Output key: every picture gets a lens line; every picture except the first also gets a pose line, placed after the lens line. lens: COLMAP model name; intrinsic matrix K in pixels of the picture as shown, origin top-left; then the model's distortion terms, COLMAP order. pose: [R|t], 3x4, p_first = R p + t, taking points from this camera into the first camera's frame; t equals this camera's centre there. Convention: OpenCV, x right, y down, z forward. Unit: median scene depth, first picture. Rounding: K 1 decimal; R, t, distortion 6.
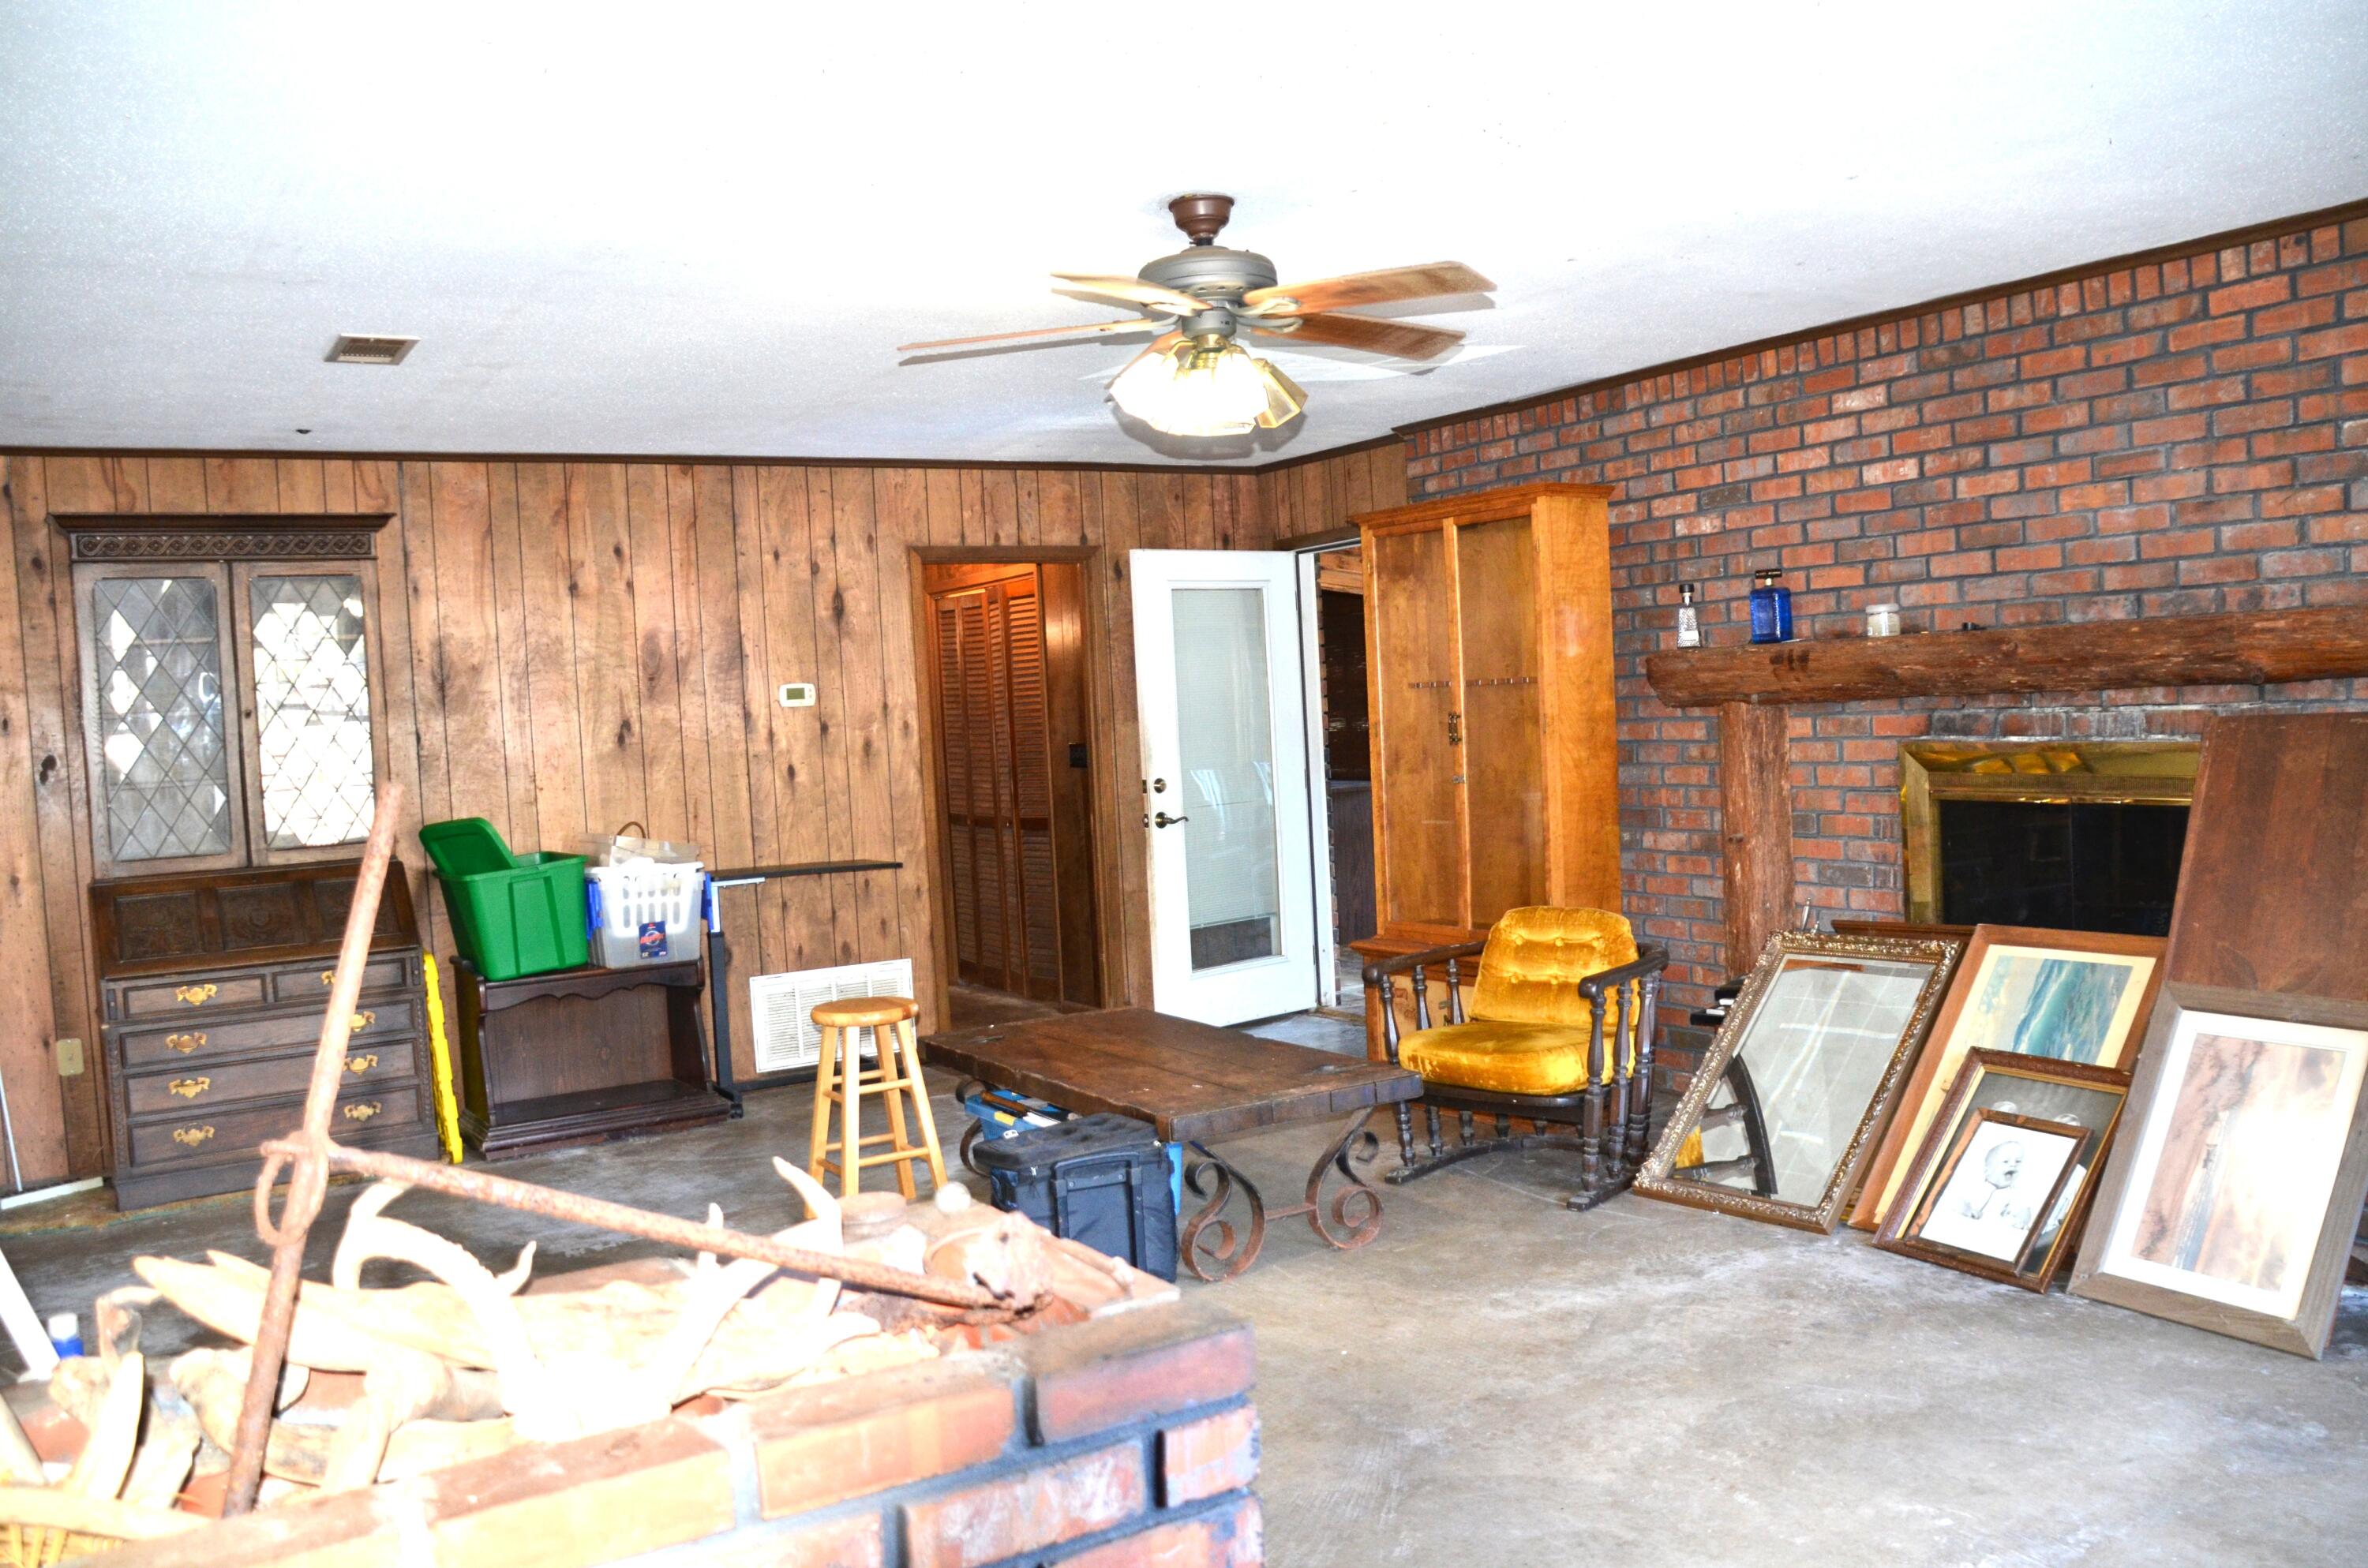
lens RADIAL K [[1840.3, 0, 1208.2], [0, 1840.3, 789.3], [0, 0, 1]] dist [-0.151118, 0.111511]
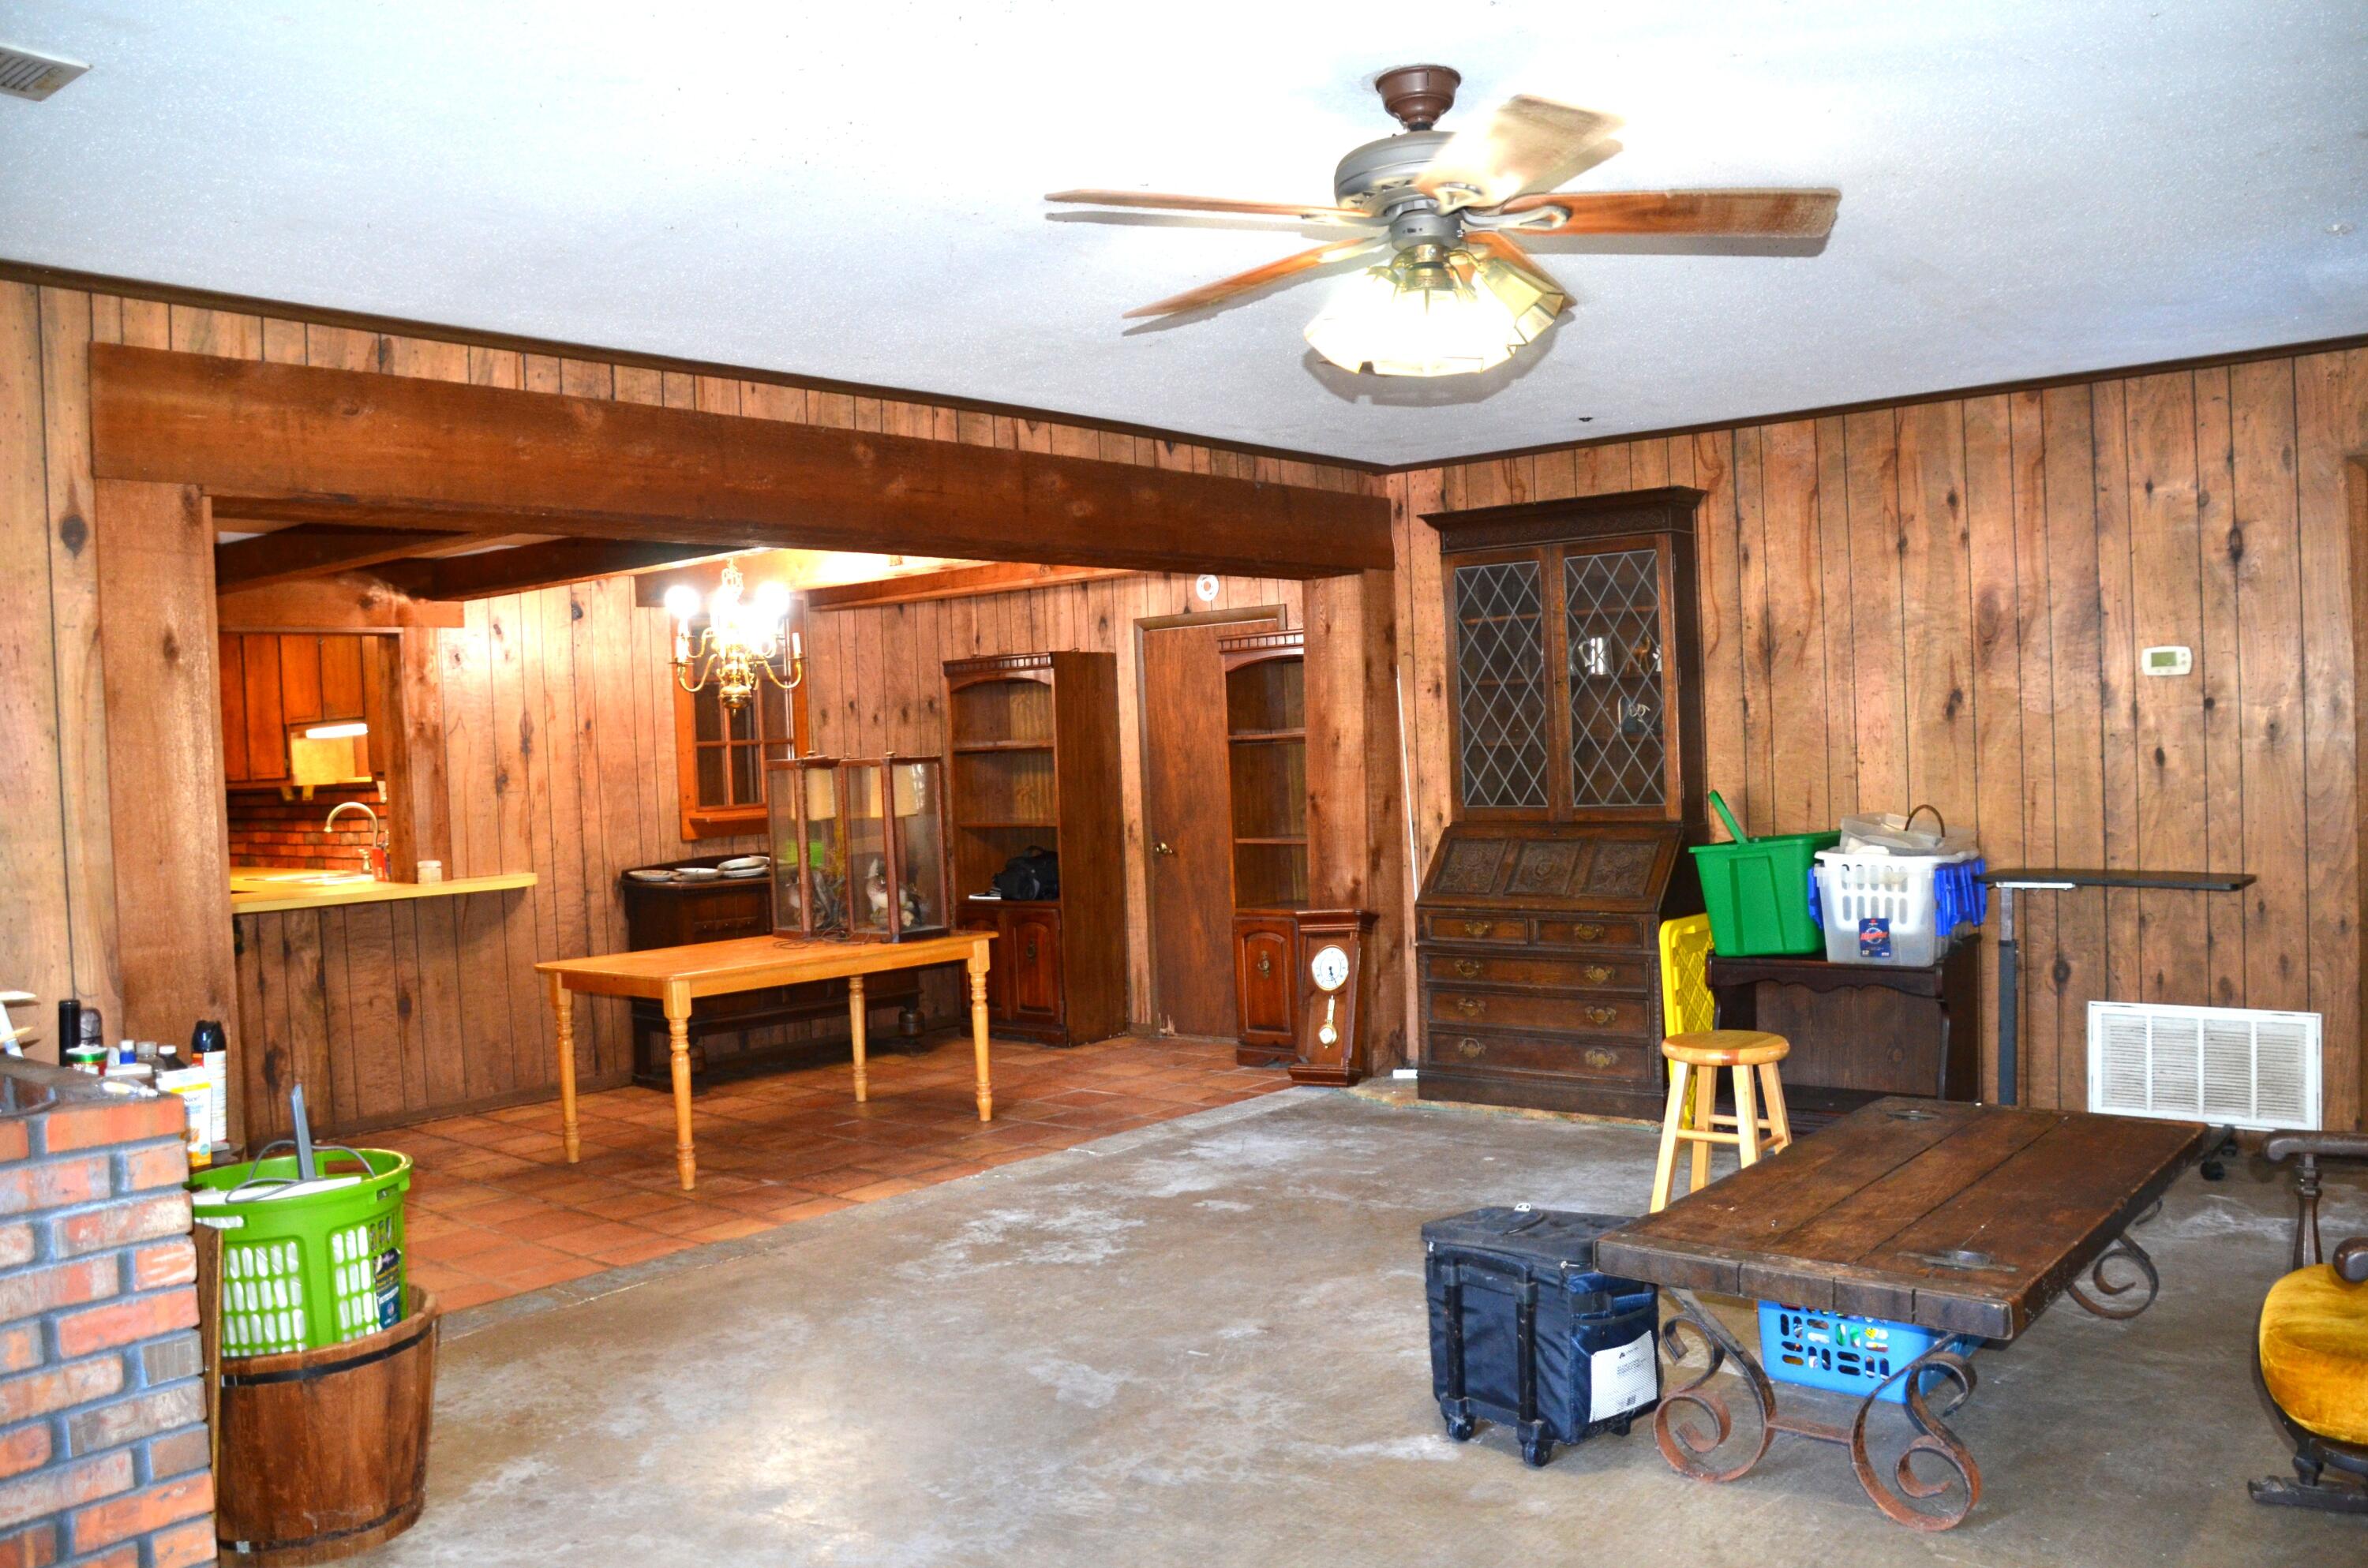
lens RADIAL K [[1840.3, 0, 1208.2], [0, 1840.3, 789.3], [0, 0, 1]] dist [-0.151118, 0.111511]
pose [[0.318246, 0.063945, -0.945849, 0.397334], [-0.025470, 0.997939, 0.058896, -0.031910], [0.947666, 0.005348, 0.319219, 0.370553]]
